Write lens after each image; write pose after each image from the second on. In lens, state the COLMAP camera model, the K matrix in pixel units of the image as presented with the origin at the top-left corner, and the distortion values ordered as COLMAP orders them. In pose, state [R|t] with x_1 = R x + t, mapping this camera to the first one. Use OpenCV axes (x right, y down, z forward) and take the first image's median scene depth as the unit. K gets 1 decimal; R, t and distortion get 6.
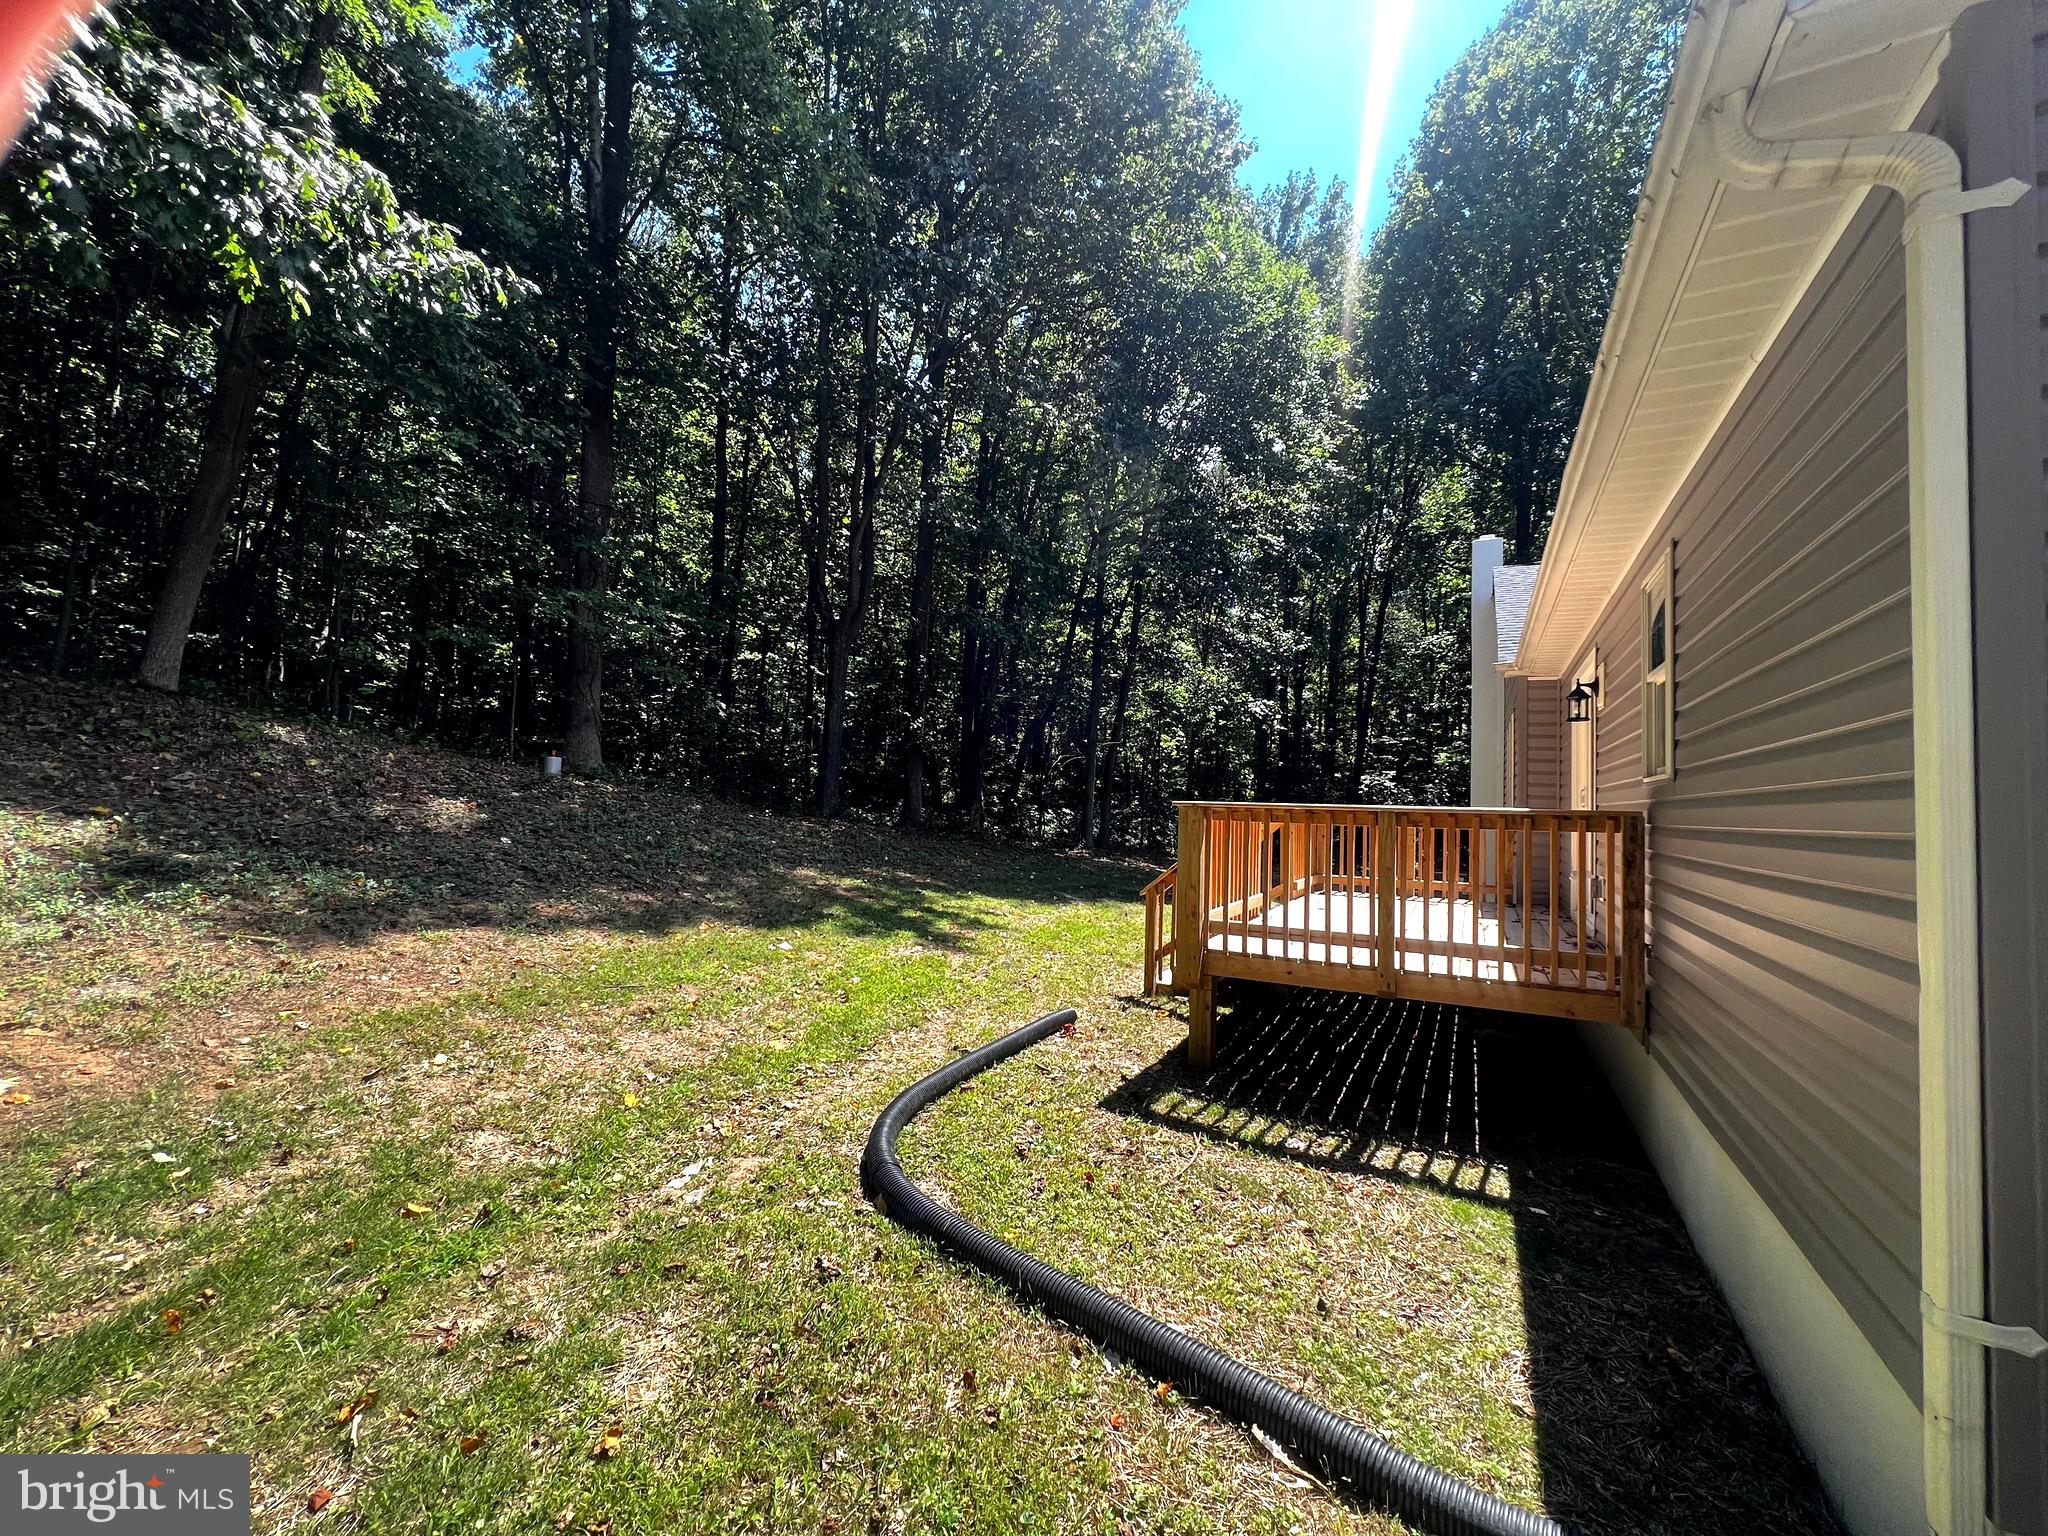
lens RADIAL K [[823.0, 0, 1021.3], [0, 823.0, 773.6], [0, 0, 1]] dist [0.000827, 0.000160]
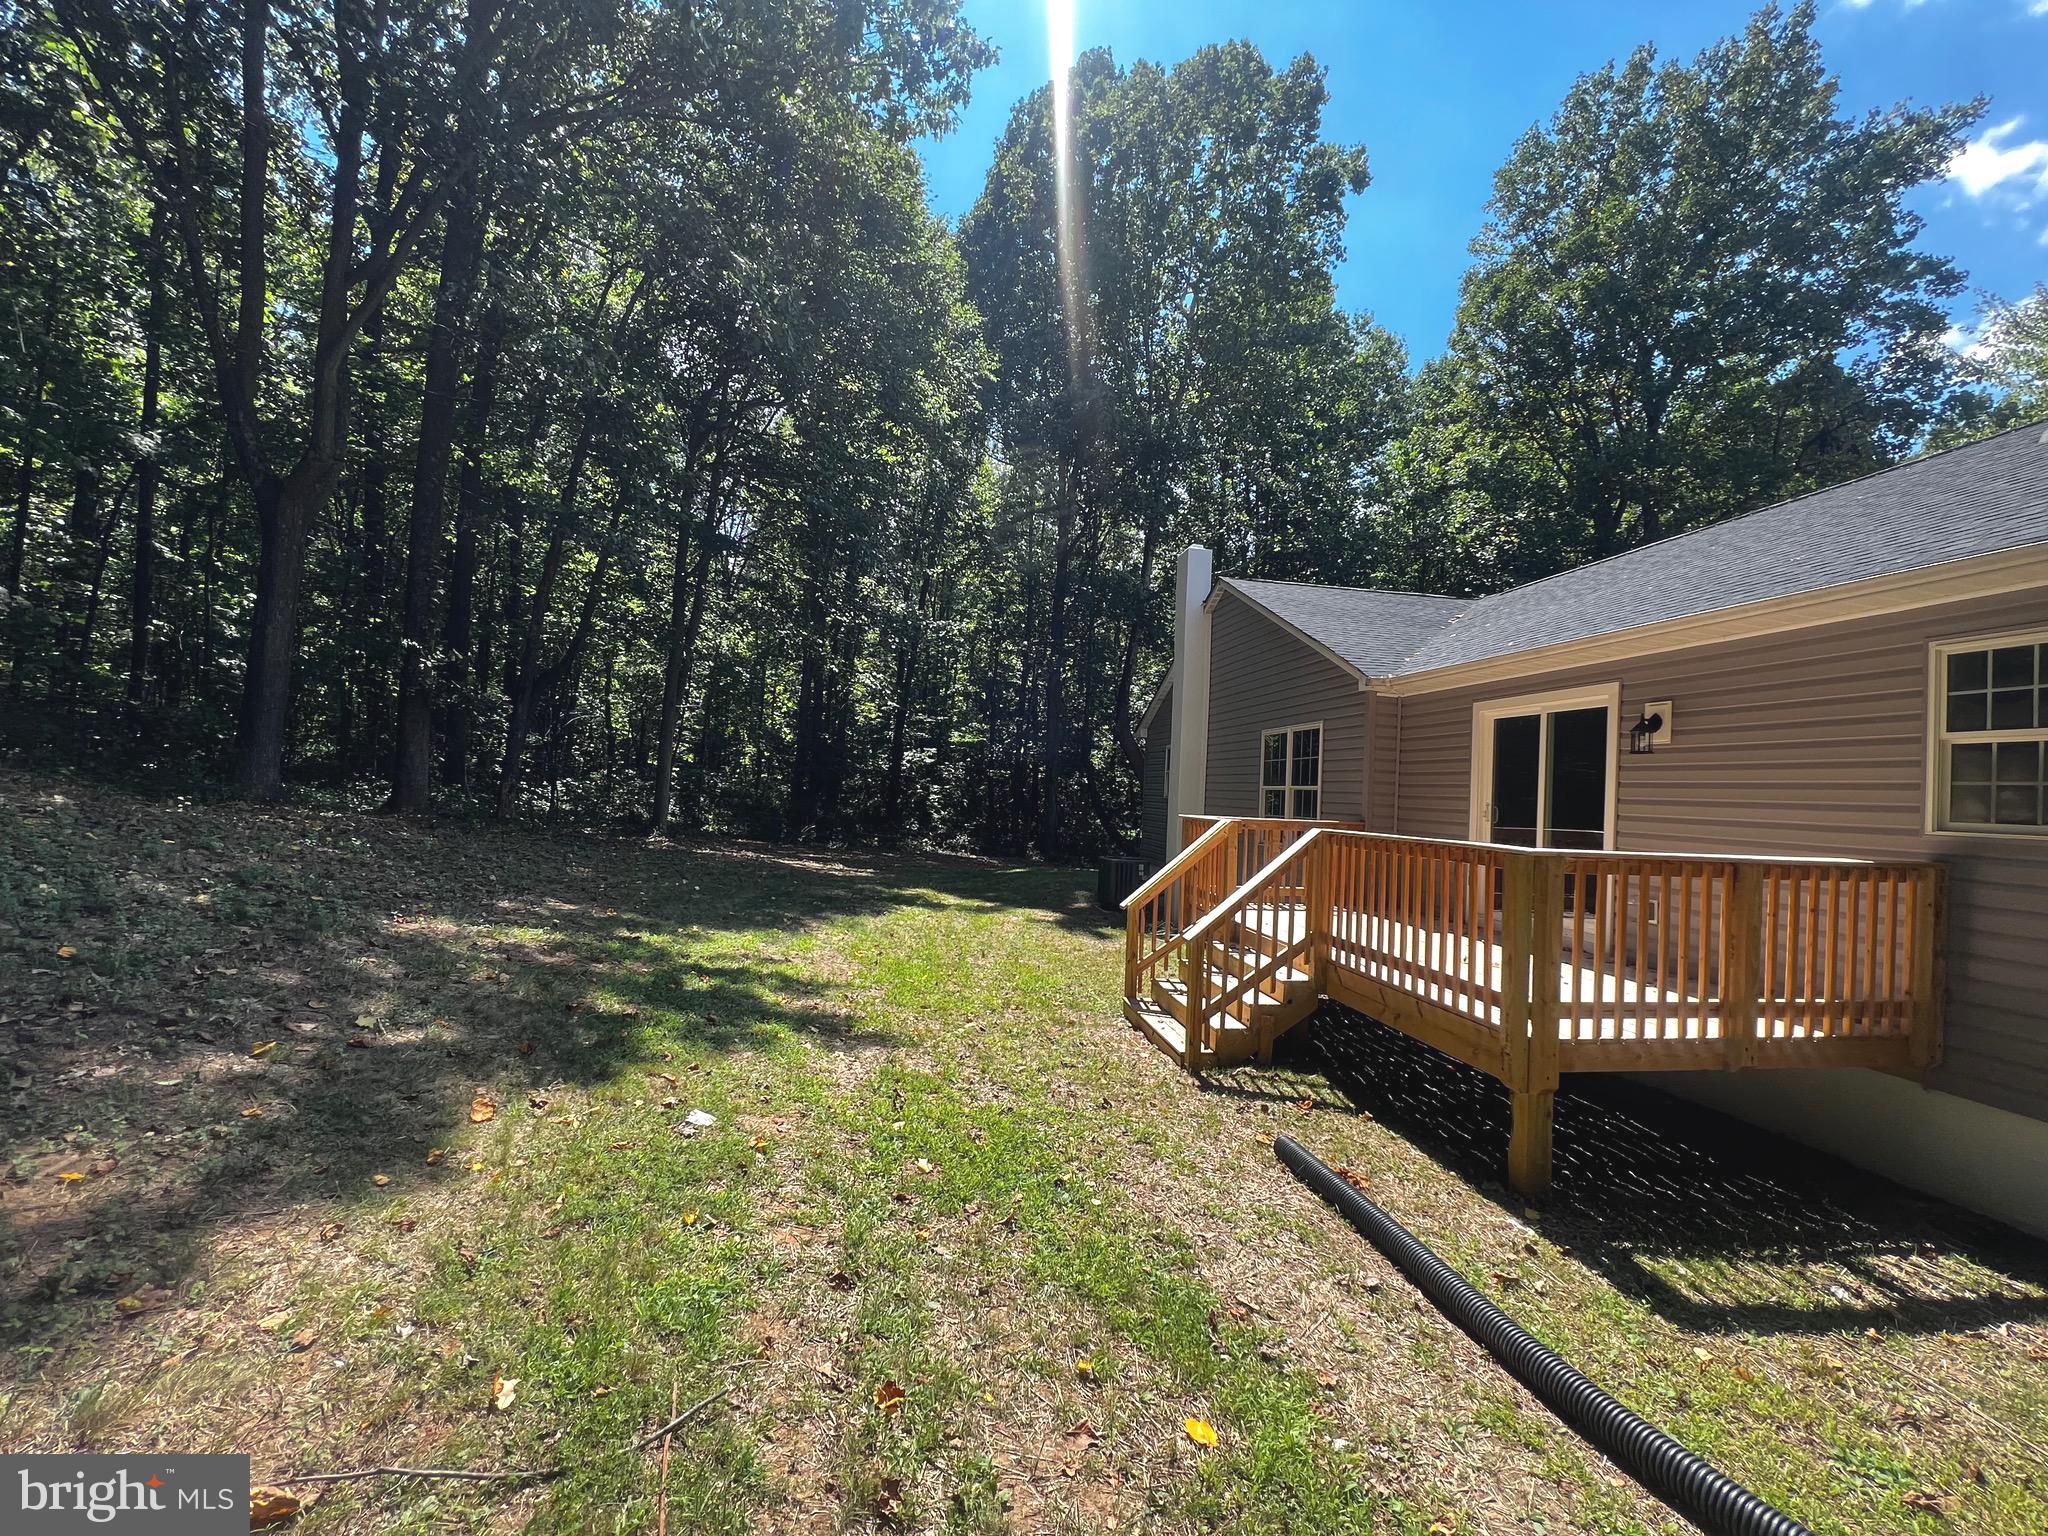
lens RADIAL K [[823.0, 0, 1021.3], [0, 823.0, 773.6], [0, 0, 1]] dist [0.000827, 0.000160]
pose [[0.788964, 0.018824, 0.614151, -0.706174], [-0.045394, 0.998585, 0.027708, -0.036994], [-0.612760, -0.049739, 0.788702, 0.780902]]
